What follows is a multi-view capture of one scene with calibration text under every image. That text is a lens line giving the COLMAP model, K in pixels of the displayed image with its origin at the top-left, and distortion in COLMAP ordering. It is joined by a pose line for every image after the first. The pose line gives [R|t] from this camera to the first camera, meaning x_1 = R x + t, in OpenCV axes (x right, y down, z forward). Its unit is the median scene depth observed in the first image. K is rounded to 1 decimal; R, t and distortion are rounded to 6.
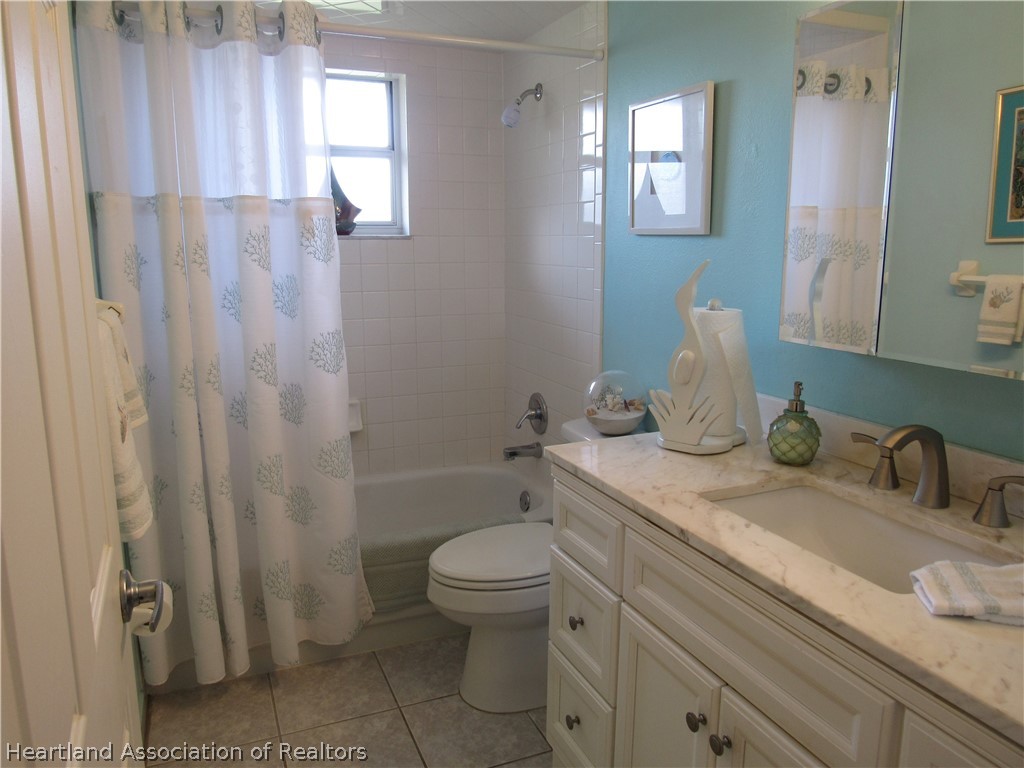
lens RADIAL K [[733.4, 0, 512.5], [0, 733.4, 381.3], [0, 0, 1]] dist [-0.015922, -0.005869]
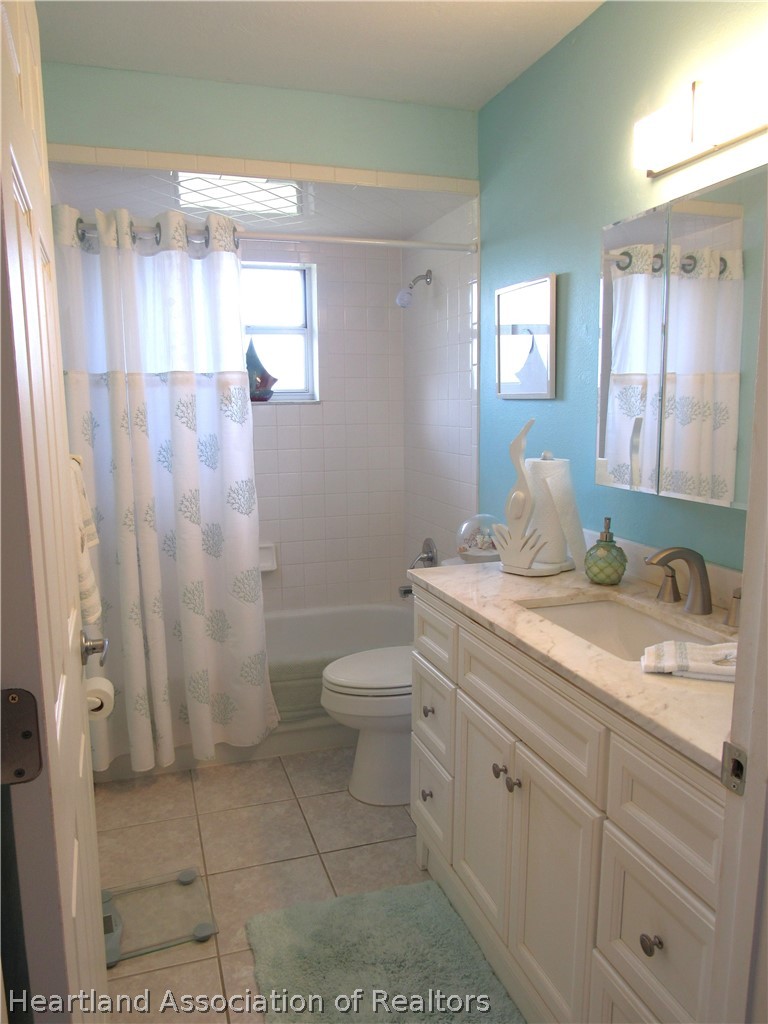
lens RADIAL K [[733.4, 0, 388.0], [0, 733.4, 518.3], [0, 0, 1]] dist [-0.015922, -0.005869]
pose [[0.996745, 0.005270, -0.080444, 0.091393], [-0.008102, 0.999357, -0.034919, 0.036439], [0.080209, 0.035457, 0.996147, -0.198107]]
